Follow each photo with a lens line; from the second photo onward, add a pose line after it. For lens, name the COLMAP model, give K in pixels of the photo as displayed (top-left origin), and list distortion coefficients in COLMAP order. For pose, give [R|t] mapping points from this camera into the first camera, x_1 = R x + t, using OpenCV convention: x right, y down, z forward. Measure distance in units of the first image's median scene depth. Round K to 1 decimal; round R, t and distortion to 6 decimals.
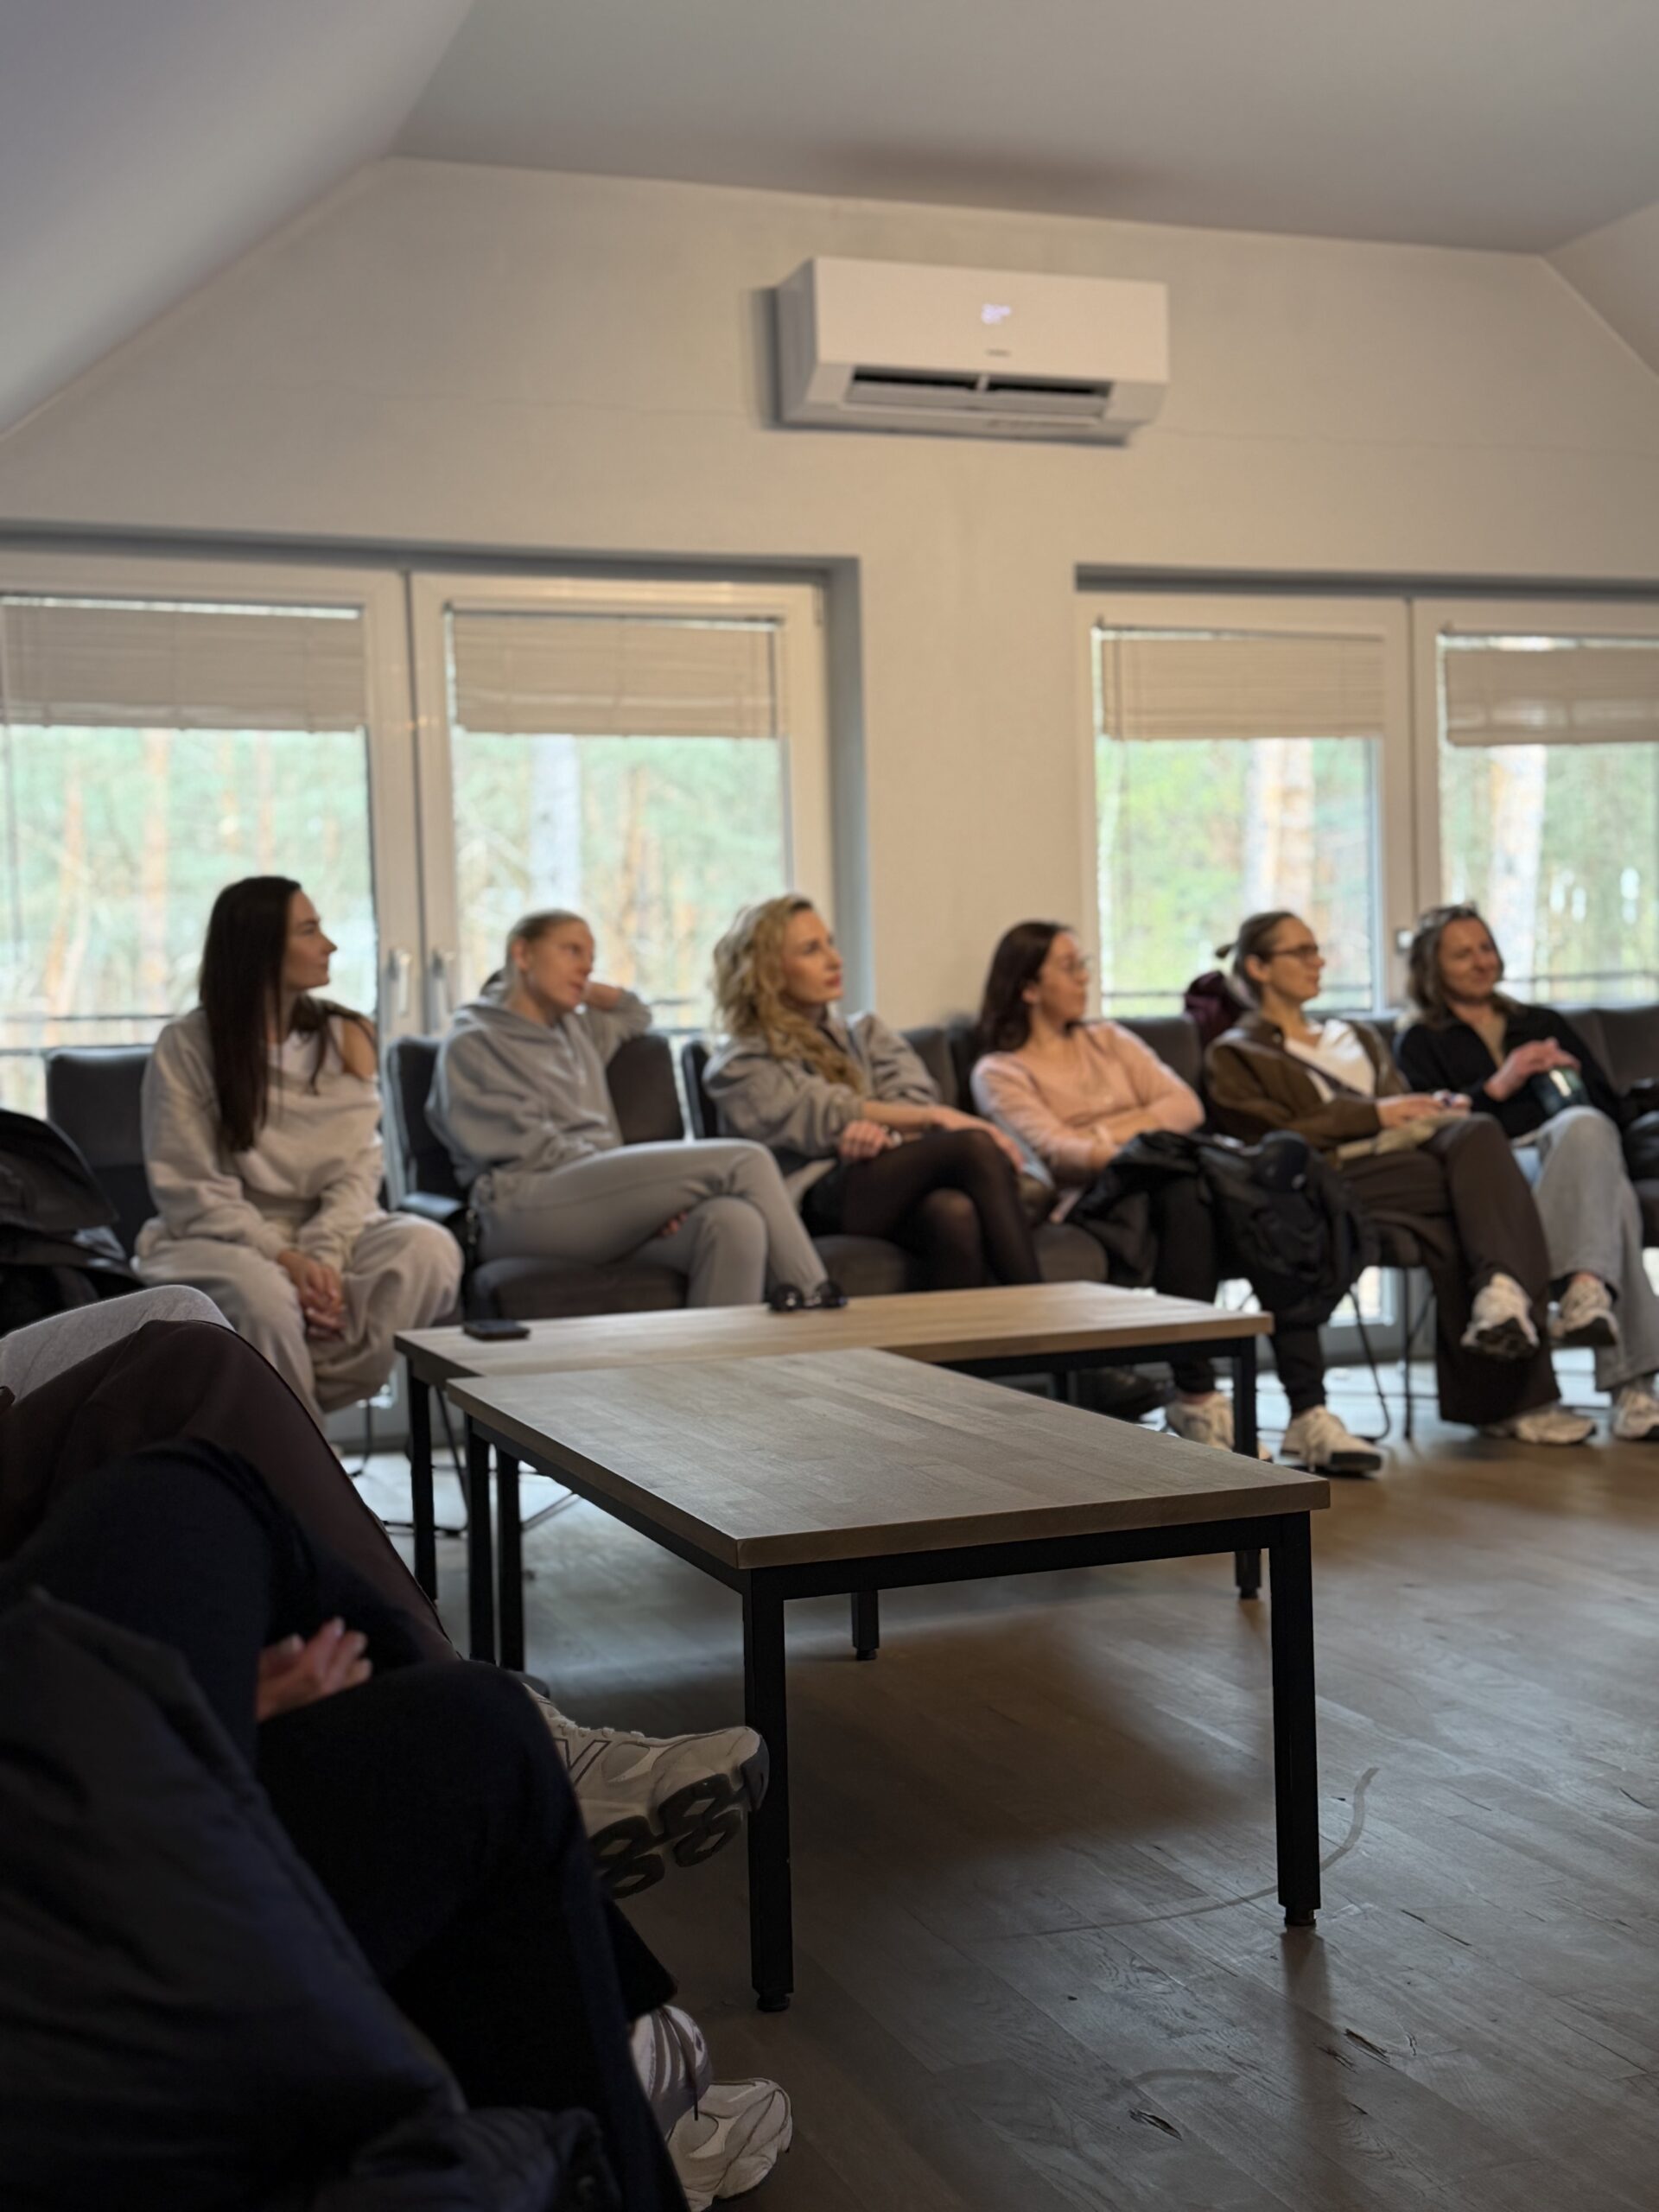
lens RADIAL K [[2573.7, 0, 829.5], [0, 2573.7, 1106.0], [0, 0, 1]] dist [0.107784, -0.024328]
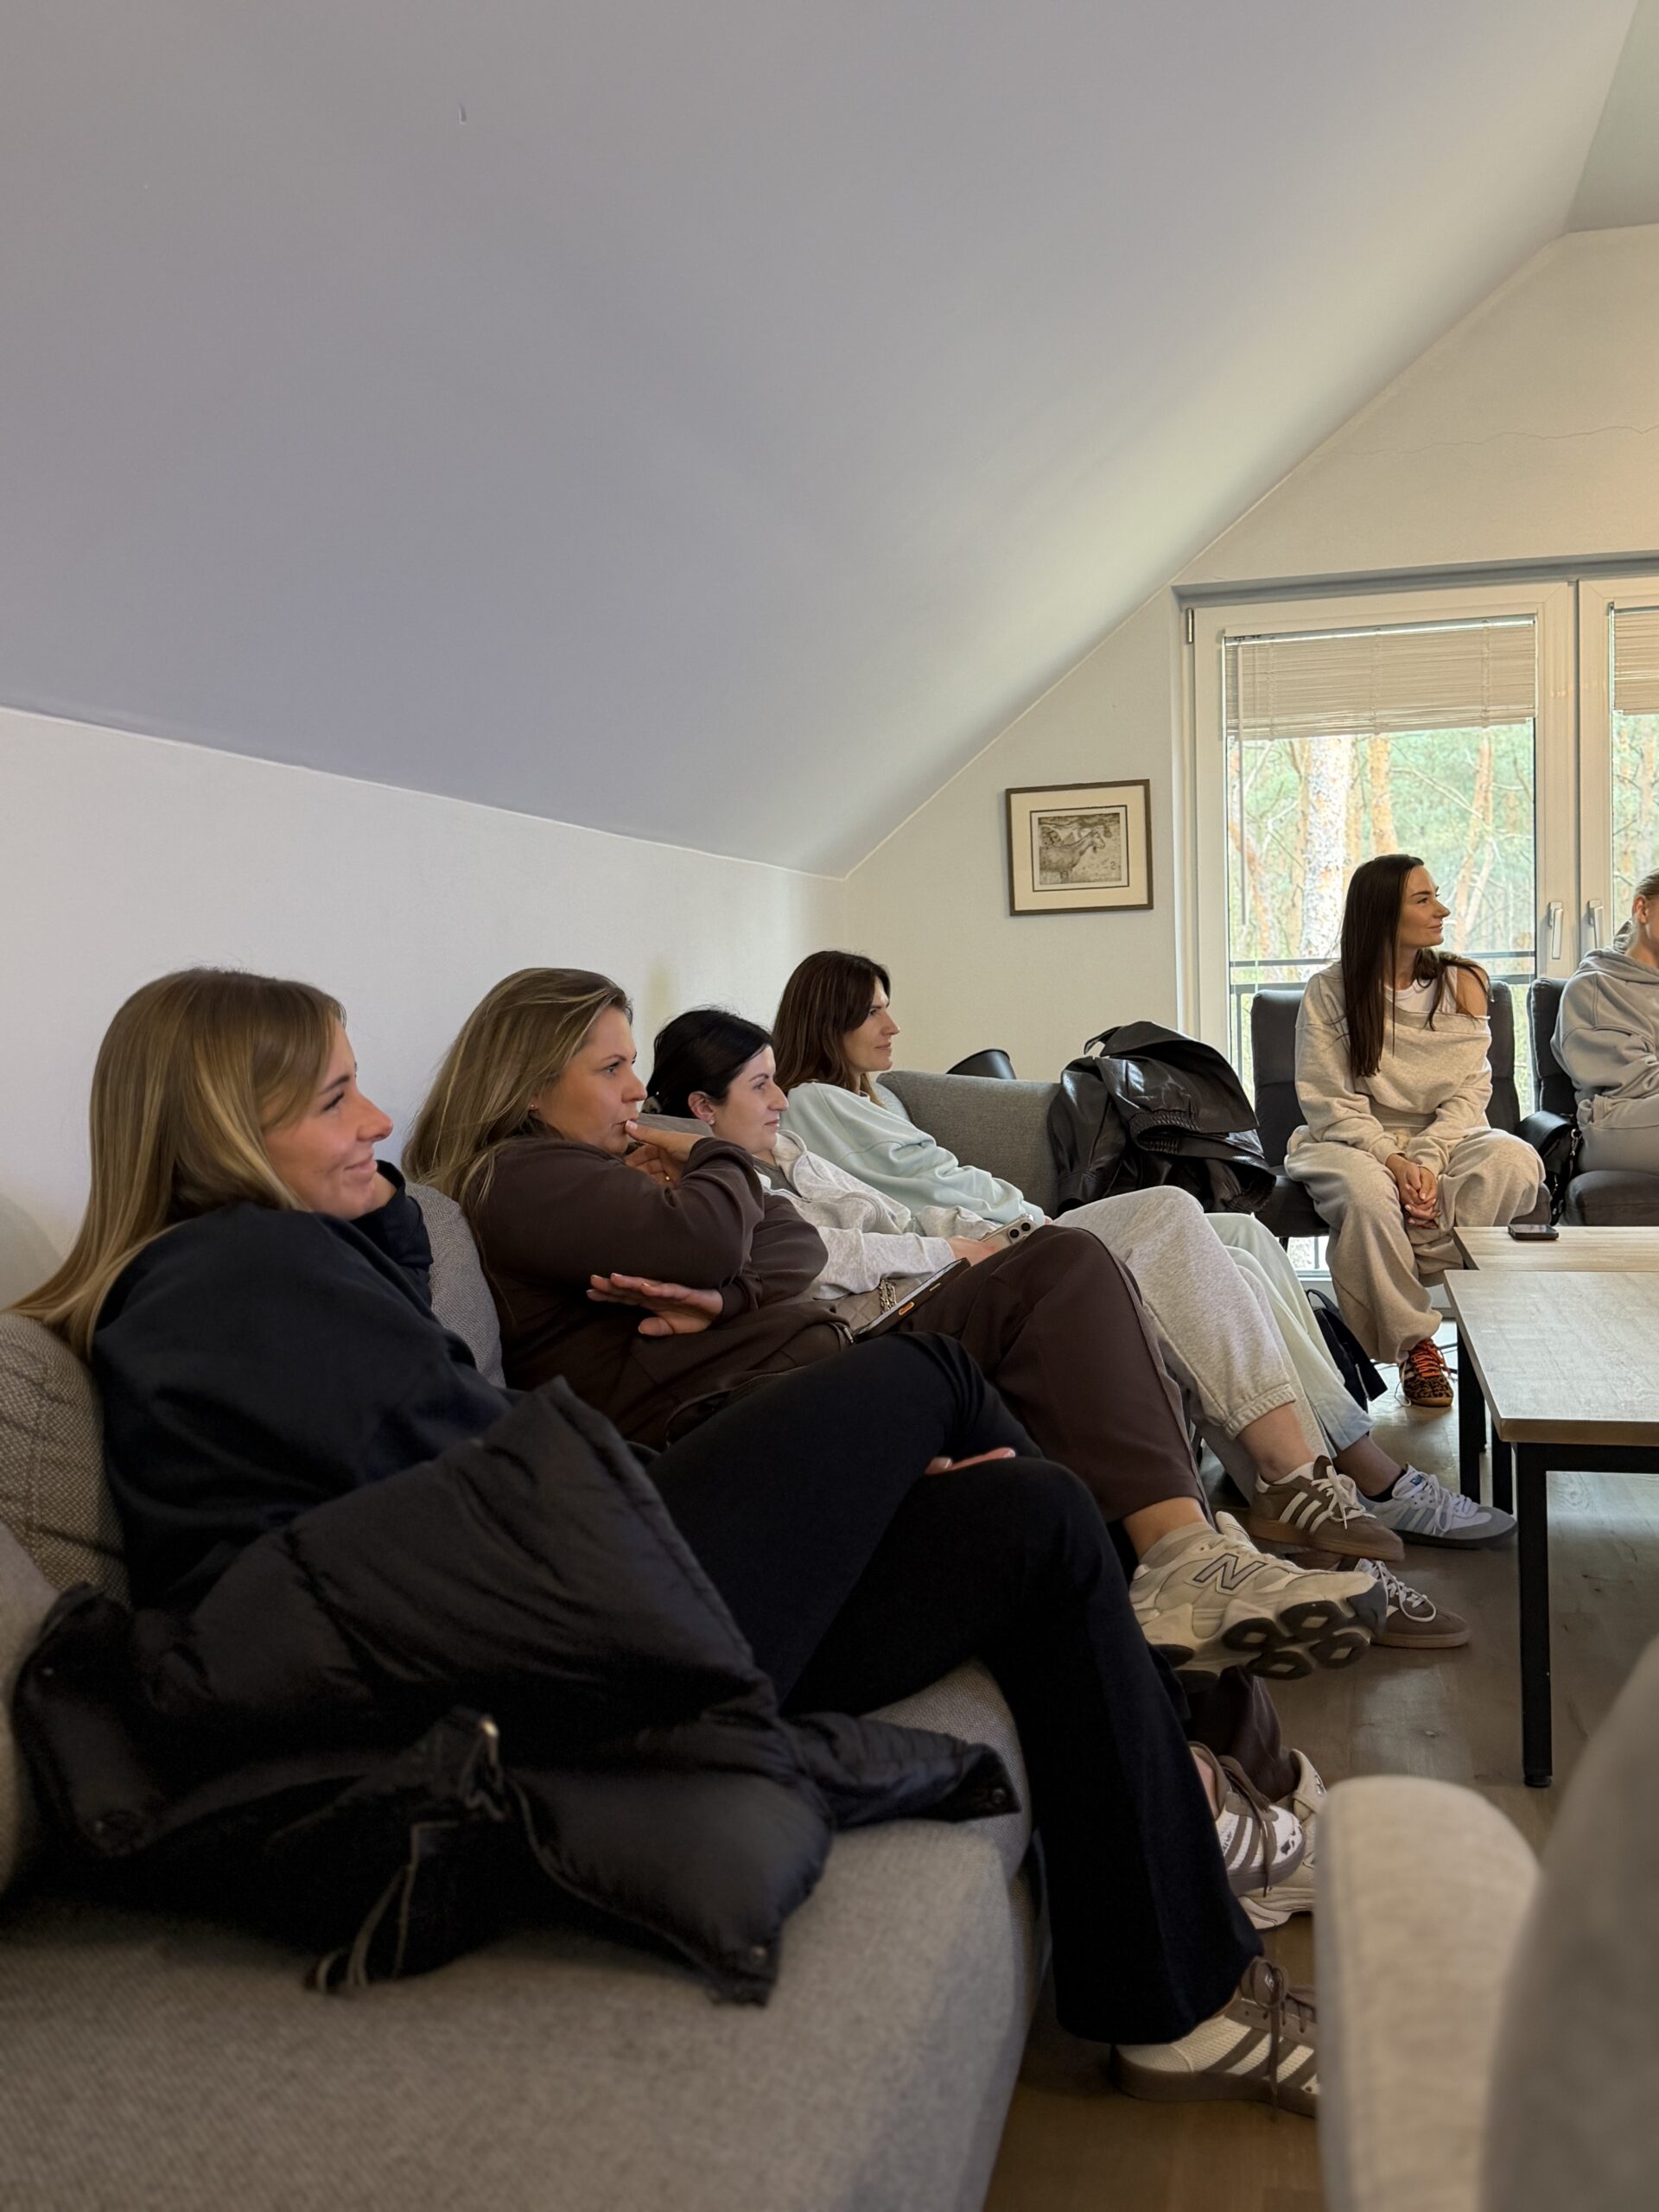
lens RADIAL K [[2117.4, 0, 829.5], [0, 2117.4, 1106.0], [0, 0, 1]] dist [0.129518, 0.003184]
pose [[0.850802, 0.035978, -0.524253, 0.096731], [-0.013826, 0.998841, 0.046110, -0.011769], [0.525304, -0.031982, 0.850313, -0.027189]]
